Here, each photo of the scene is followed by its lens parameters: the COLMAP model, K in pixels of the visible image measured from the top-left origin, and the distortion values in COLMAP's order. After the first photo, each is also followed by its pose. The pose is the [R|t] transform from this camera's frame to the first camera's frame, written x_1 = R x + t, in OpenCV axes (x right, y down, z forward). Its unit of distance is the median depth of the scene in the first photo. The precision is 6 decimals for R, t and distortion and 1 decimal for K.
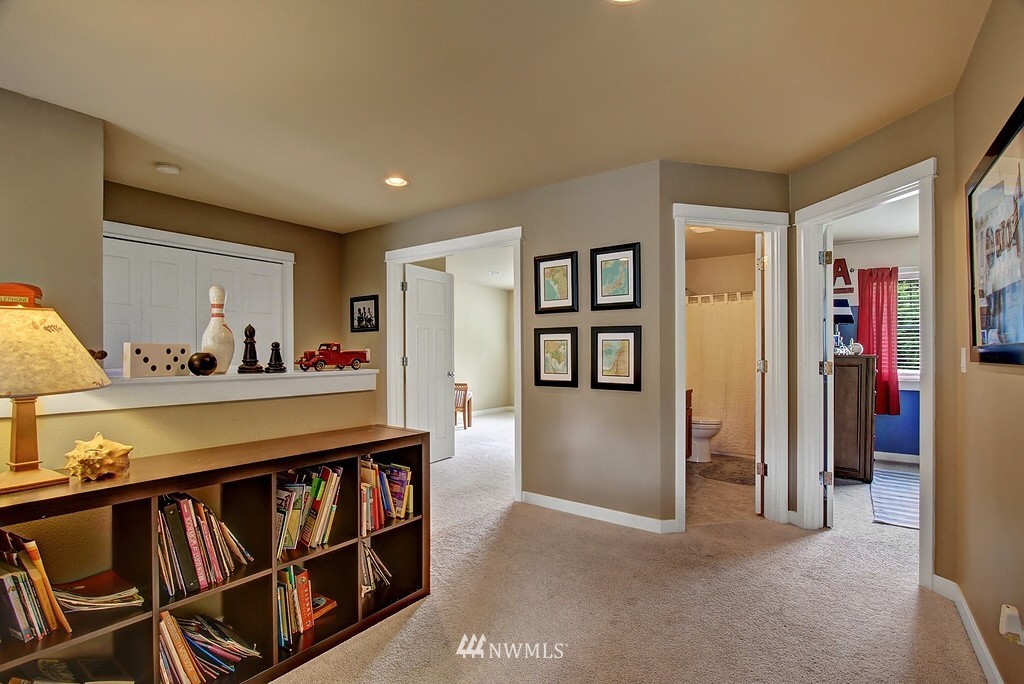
lens RADIAL K [[467.5, 0, 517.8], [0, 467.5, 352.5], [0, 0, 1]] dist [-0.013789, 0.000443]
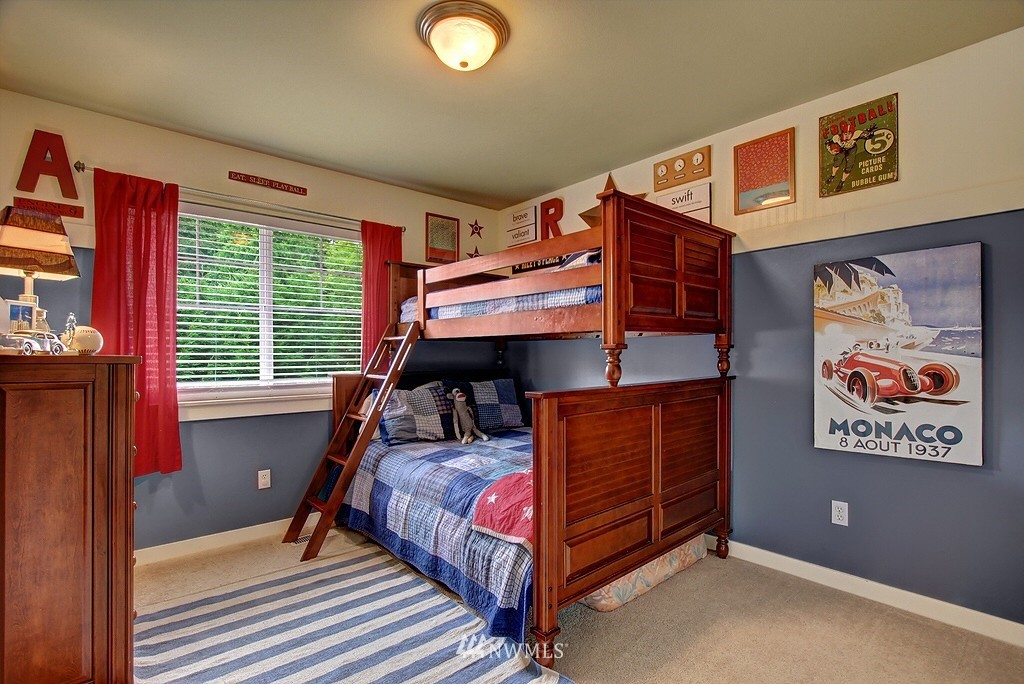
lens RADIAL K [[467.5, 0, 517.8], [0, 467.5, 352.5], [0, 0, 1]] dist [-0.013789, 0.000443]
pose [[0.217393, -0.003787, 0.976077, 0.388200], [0.002736, 0.999991, 0.003270, 0.002335], [-0.976080, 0.001959, 0.217402, 0.504546]]
